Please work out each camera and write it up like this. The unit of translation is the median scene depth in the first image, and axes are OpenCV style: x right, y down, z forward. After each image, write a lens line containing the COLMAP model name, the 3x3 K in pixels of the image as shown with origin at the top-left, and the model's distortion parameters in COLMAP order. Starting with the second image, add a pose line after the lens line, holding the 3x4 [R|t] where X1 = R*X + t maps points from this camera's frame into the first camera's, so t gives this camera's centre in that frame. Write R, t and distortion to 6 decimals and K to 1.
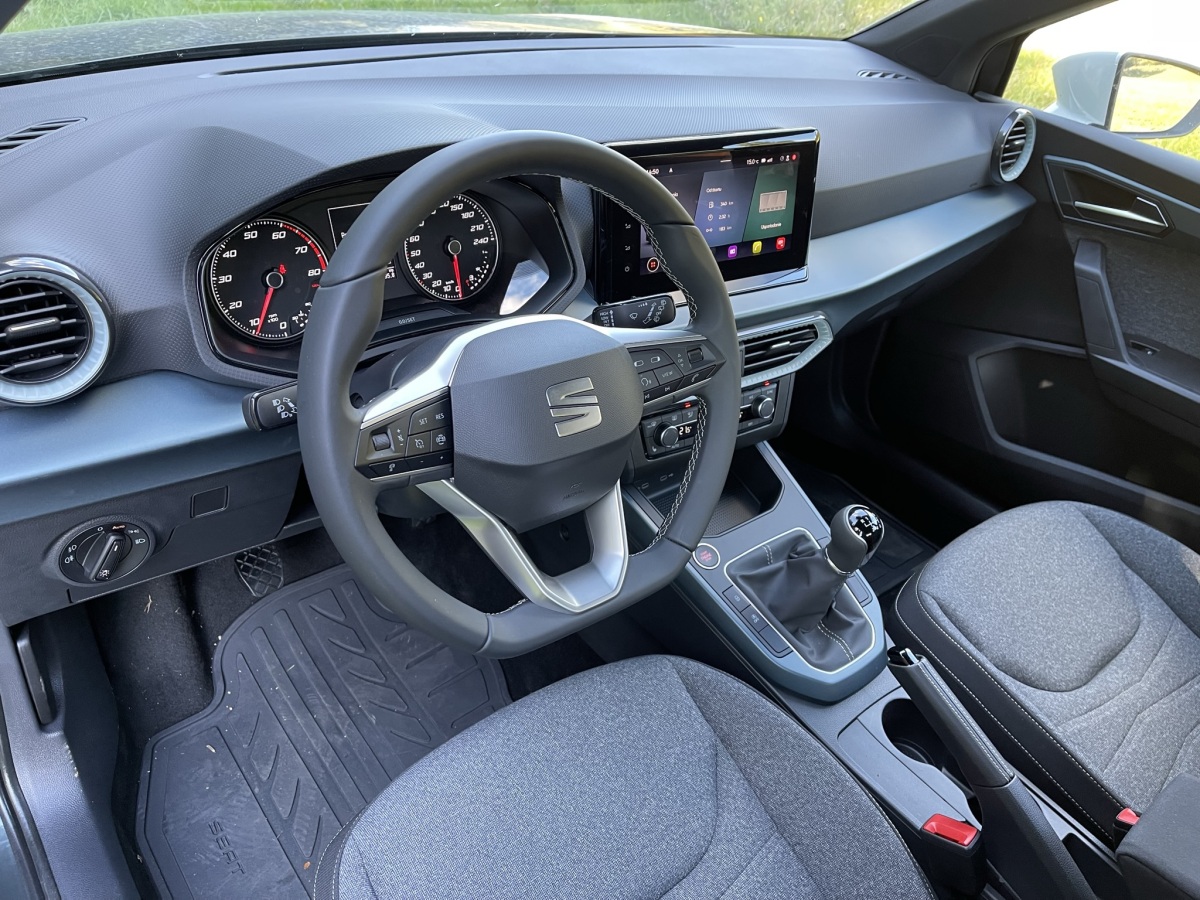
lens RADIAL K [[932.6, 0, 594.8], [0, 932.6, 449.9], [0, 0, 1]] dist [0.036104, -0.002751]
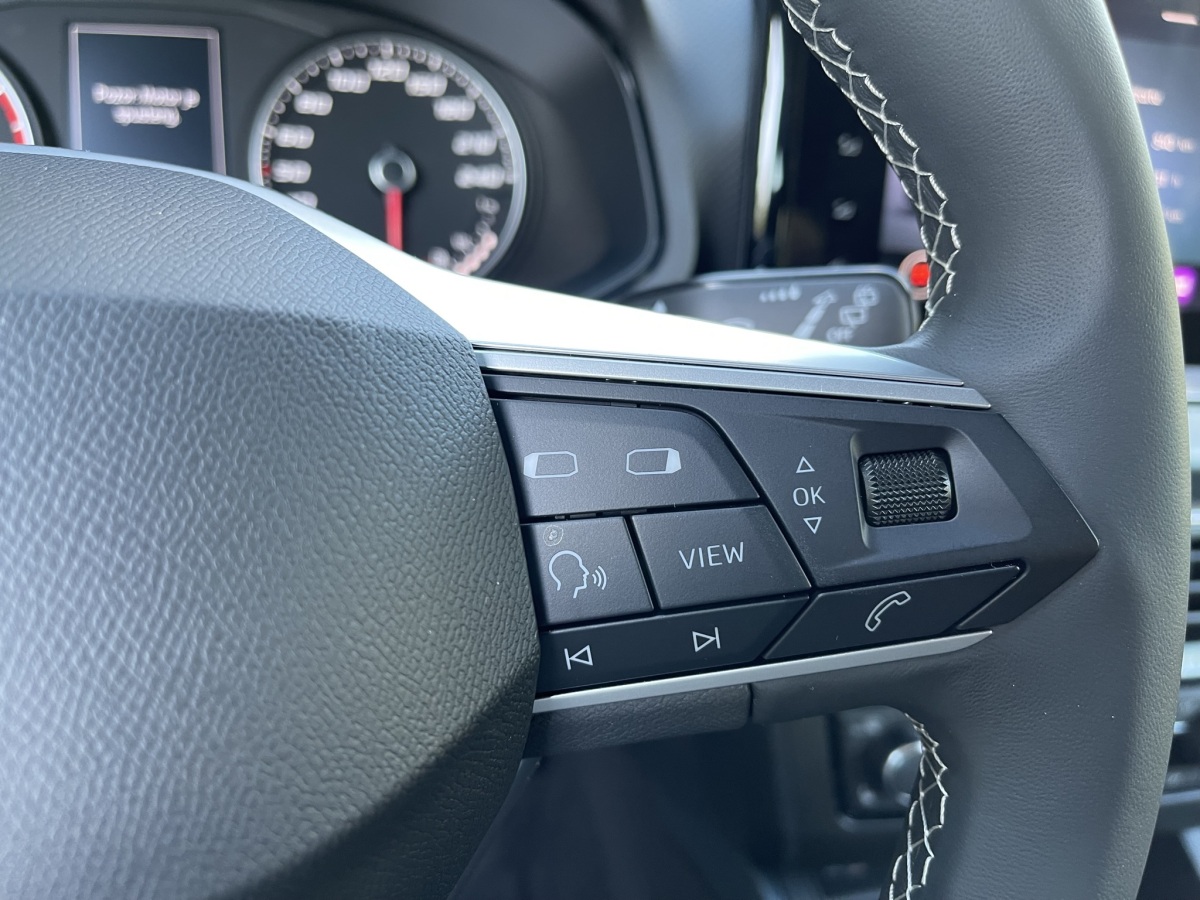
lens RADIAL K [[932.6, 0, 594.8], [0, 932.6, 449.9], [0, 0, 1]] dist [0.036104, -0.002751]
pose [[0.911101, 0.137418, -0.388603, 0.112985], [-0.210276, 0.965838, -0.151463, -0.063147], [0.354513, 0.219712, 0.908871, 0.755456]]
